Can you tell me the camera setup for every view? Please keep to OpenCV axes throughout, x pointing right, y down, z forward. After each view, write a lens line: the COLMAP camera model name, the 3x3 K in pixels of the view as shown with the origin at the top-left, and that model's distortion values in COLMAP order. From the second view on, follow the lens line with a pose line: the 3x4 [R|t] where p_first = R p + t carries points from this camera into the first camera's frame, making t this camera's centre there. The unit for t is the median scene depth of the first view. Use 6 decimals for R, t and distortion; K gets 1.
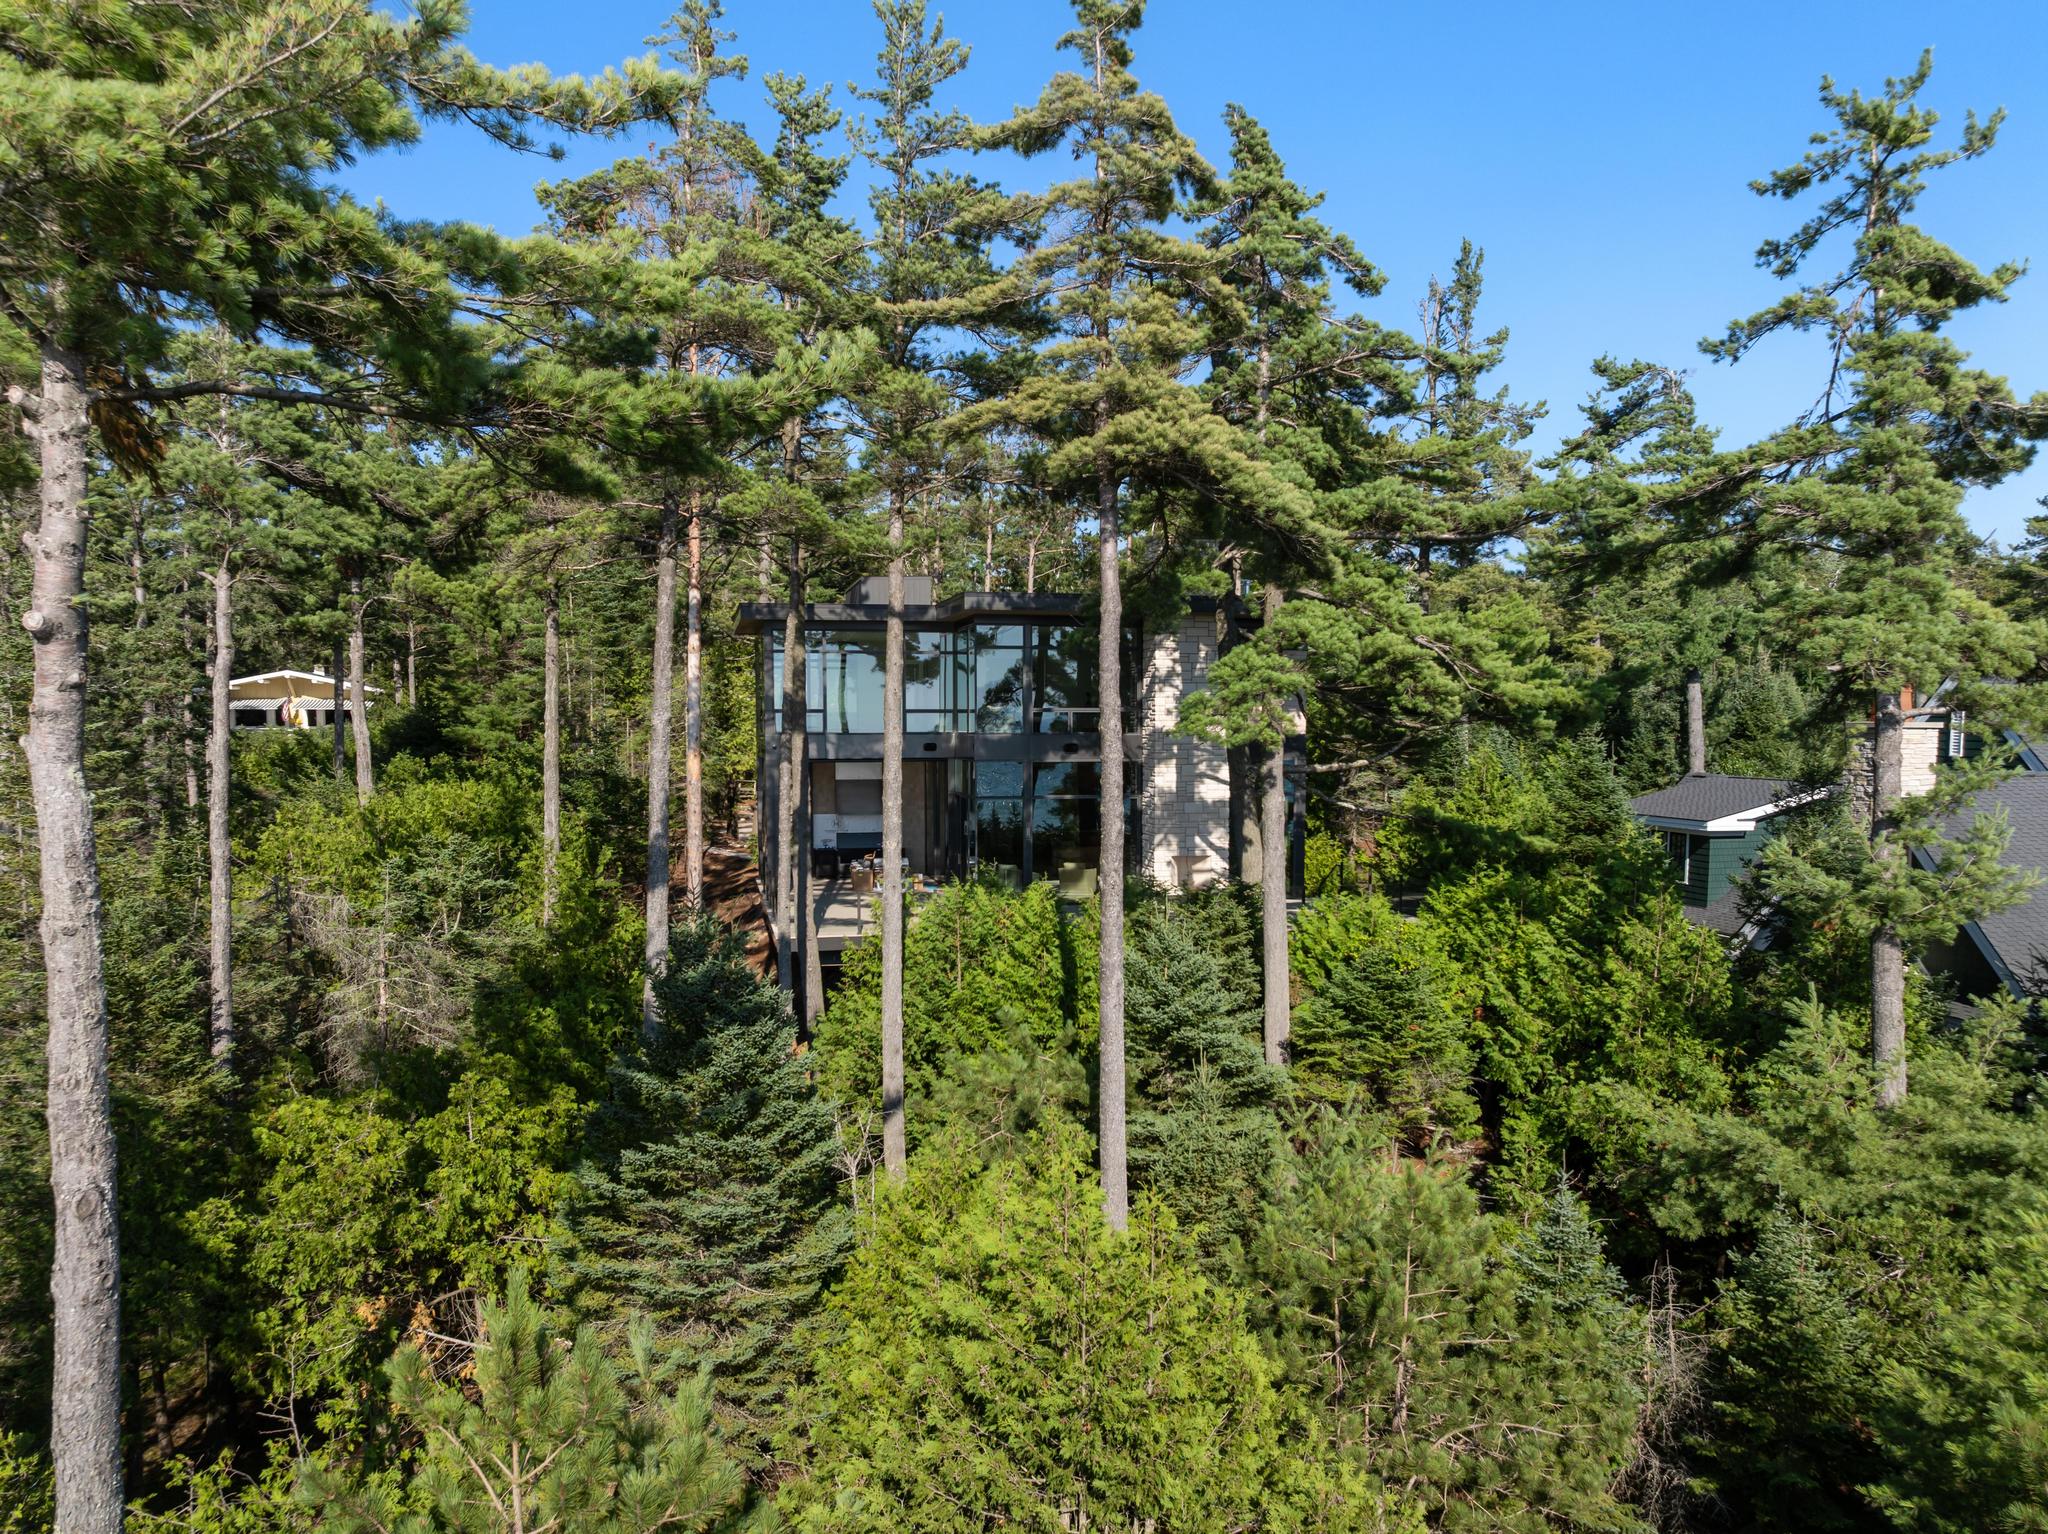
lens RADIAL K [[1442.1, 0, 1024.0], [0, 1442.1, 767.0], [0, 0, 1]] dist [-0.048286, 0.000094]
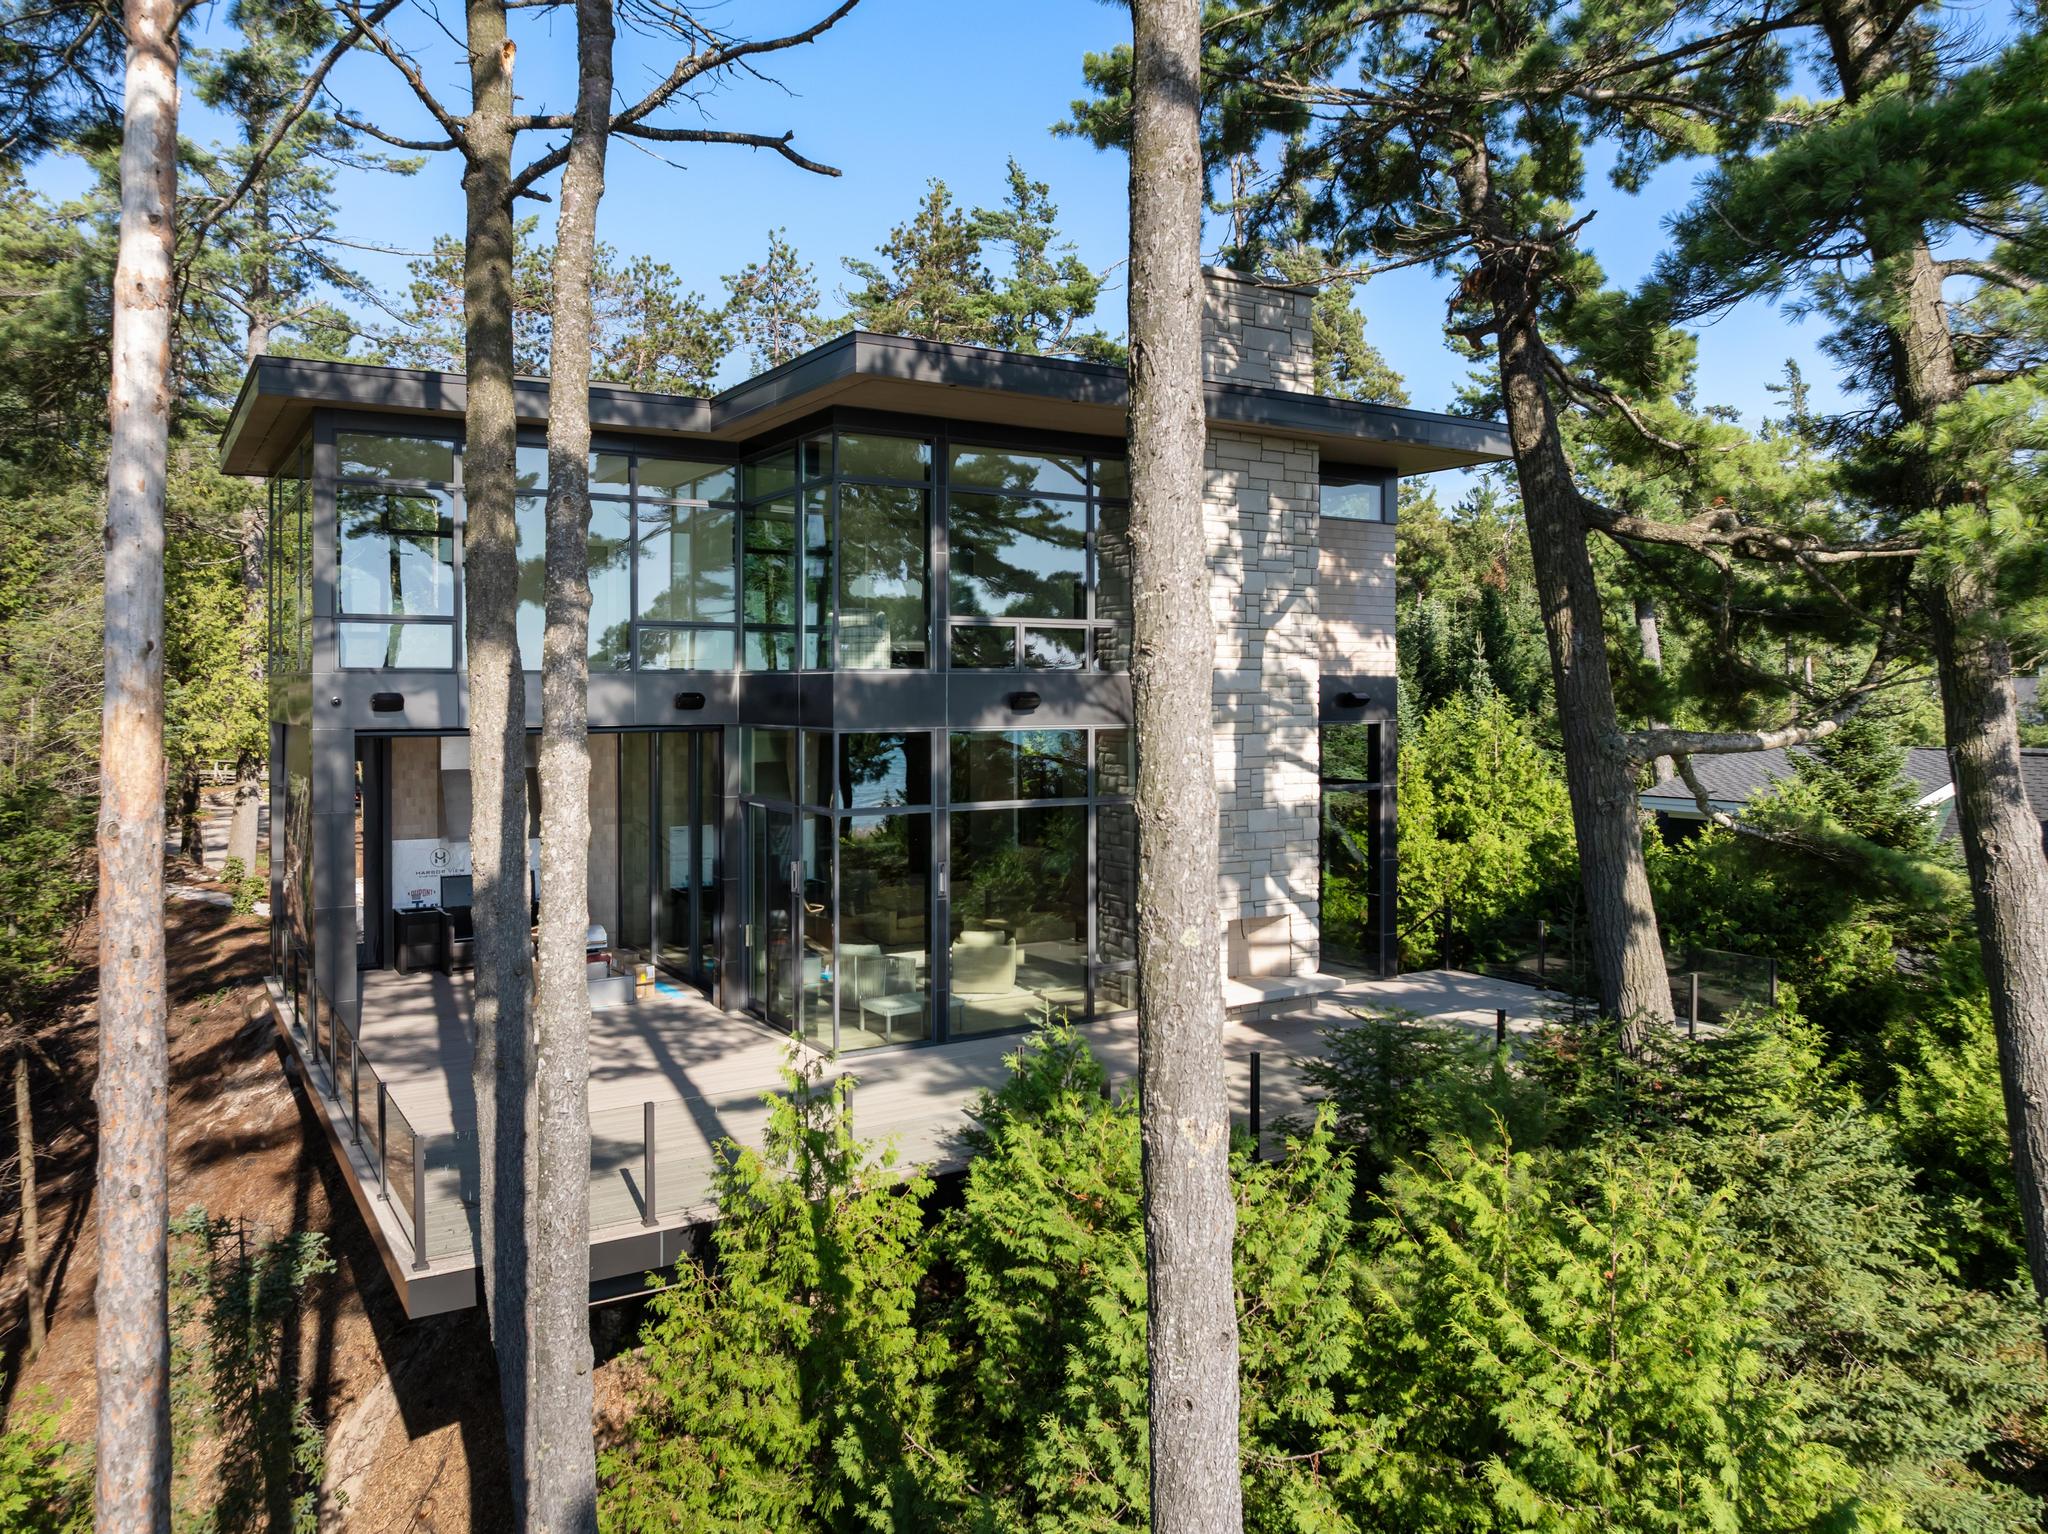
lens RADIAL K [[1451.5, 0, 1051.3], [0, 1451.5, 687.9], [0, 0, 1]] dist [-0.045004, 0.000334]
pose [[0.939430, 0.001192, 0.342739, -0.122980], [0.009442, 0.999524, -0.029355, -0.003593], [-0.342611, 0.030813, 0.938972, 0.549255]]
